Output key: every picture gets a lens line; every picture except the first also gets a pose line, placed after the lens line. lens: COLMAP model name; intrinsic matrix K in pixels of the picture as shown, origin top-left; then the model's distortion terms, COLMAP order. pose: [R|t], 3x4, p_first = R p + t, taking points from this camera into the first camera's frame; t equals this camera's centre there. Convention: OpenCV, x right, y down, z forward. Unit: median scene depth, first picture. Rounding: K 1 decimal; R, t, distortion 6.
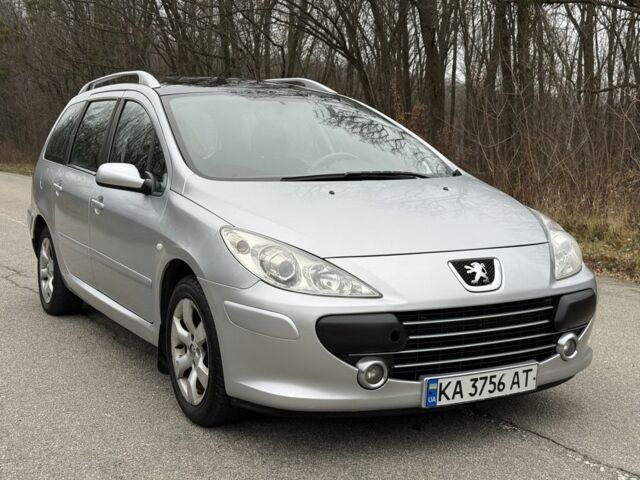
lens RADIAL K [[991.3, 0, 320.0], [0, 991.3, 240.0], [0, 0, 1]] dist [0.044750, 0.045714]
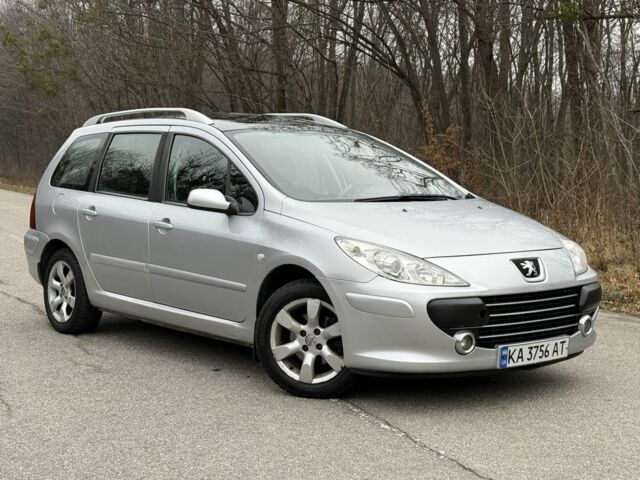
lens RADIAL K [[1202.5, 0, 320.0], [0, 1202.5, 240.0], [0, 0, 1]] dist [0.008385, -0.034103]
pose [[0.981570, -0.011497, 0.190755, -0.426760], [0.019354, 0.999037, -0.039374, 0.053413], [-0.190119, 0.042340, 0.980848, -0.536668]]
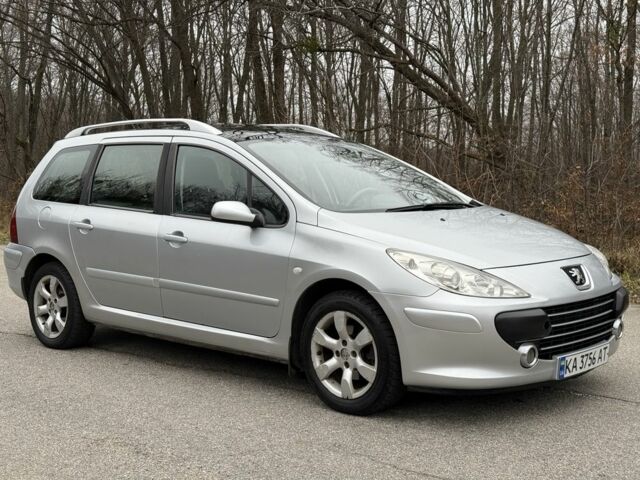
lens RADIAL K [[991.3, 0, 320.0], [0, 991.3, 240.0], [0, 0, 1]] dist [0.044750, 0.045714]
pose [[0.943894, -0.036437, 0.328232, -0.598585], [0.048302, 0.998438, -0.028065, 0.006254], [-0.326697, 0.042344, 0.944180, -0.142160]]
